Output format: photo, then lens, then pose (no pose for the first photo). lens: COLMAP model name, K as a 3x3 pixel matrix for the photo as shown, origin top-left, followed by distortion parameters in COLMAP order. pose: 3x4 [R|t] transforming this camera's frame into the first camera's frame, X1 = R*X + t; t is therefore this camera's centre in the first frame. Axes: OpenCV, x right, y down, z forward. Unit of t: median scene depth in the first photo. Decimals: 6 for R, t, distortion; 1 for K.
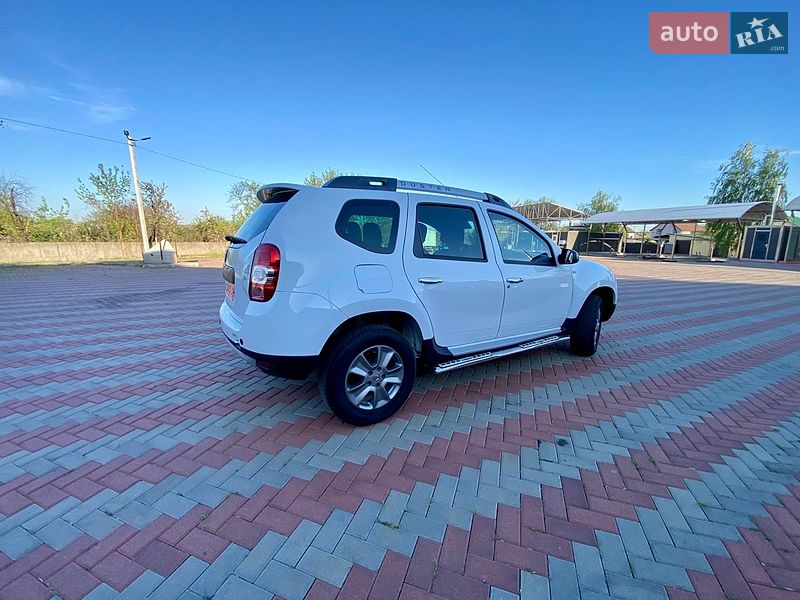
lens RADIAL K [[324.2, 0, 400.4], [0, 324.2, 301.8], [0, 0, 1]] dist [0.017639, -0.019440]
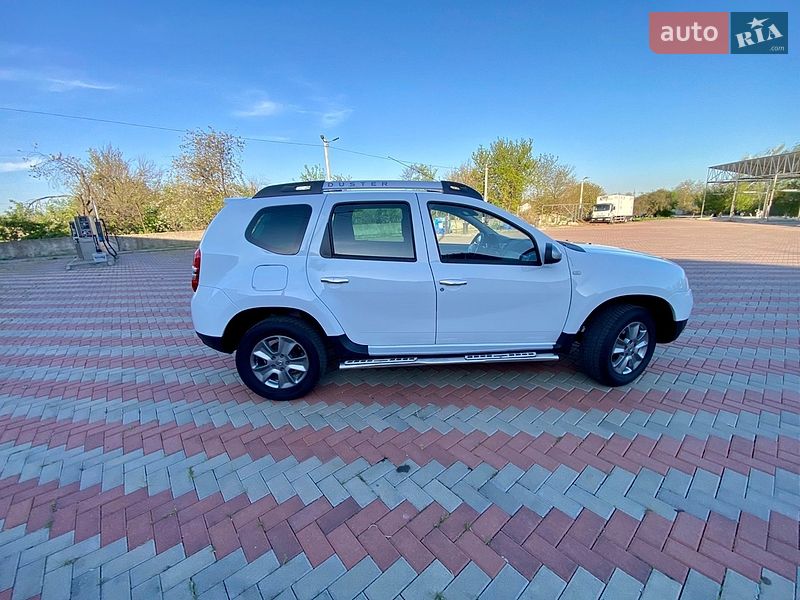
lens RADIAL K [[324.2, 0, 400.4], [0, 324.2, 301.8], [0, 0, 1]] dist [0.017639, -0.019440]
pose [[0.863371, 0.089277, -0.496609, 0.631968], [-0.051323, 0.994656, 0.089587, -0.080252], [0.501953, -0.051859, 0.863339, 0.163759]]
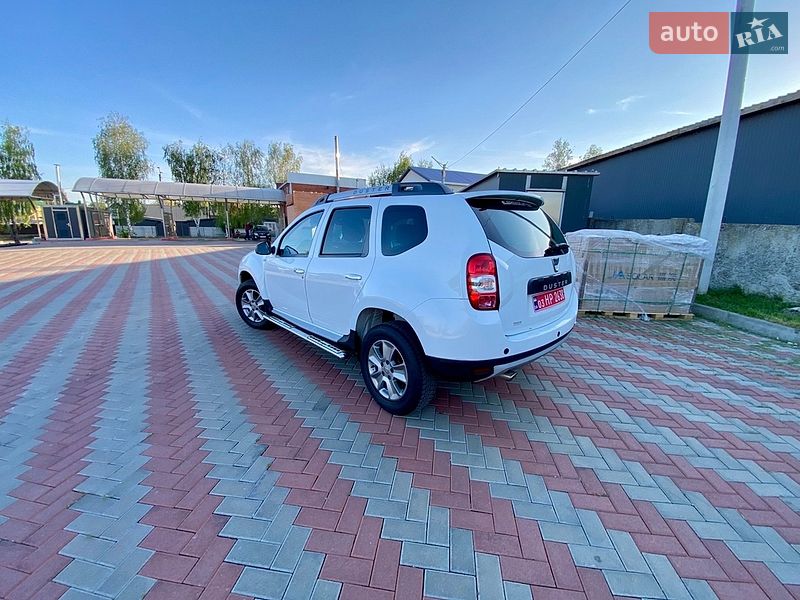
lens RADIAL K [[327.9, 0, 400.0], [0, 327.9, 300.0], [0, 0, 1]] dist [0.017431, -0.021785]
pose [[-0.183993, -0.219487, 0.958109, -1.063911], [0.155985, 0.955878, 0.248931, -0.287263], [-0.970472, 0.195252, -0.141638, 1.295575]]
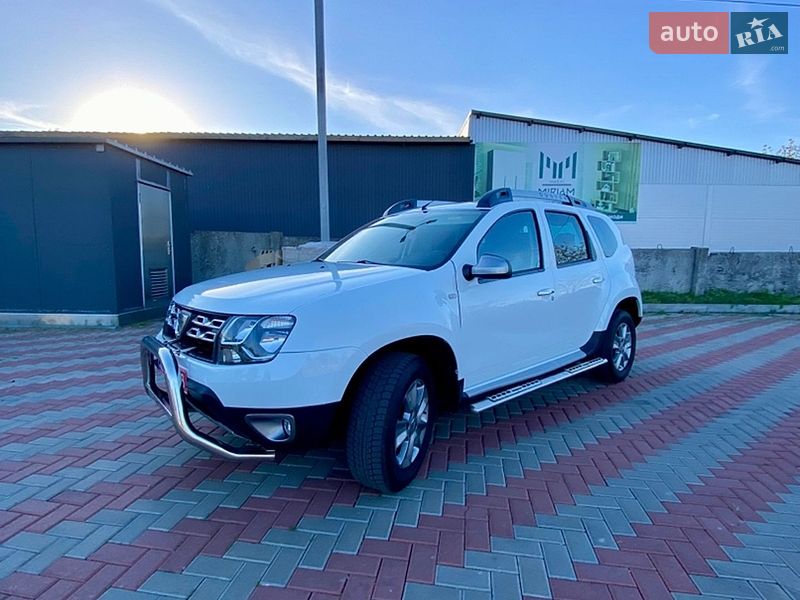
lens RADIAL K [[430.8, 0, 400.5], [0, 430.8, 302.9], [0, 0, 1]] dist [0.026650, -0.029993]
pose [[-0.984126, -0.000751, -0.177472, 0.555603], [-0.054117, 0.953638, 0.296052, -0.416398], [0.169022, 0.300956, -0.938540, 2.330716]]
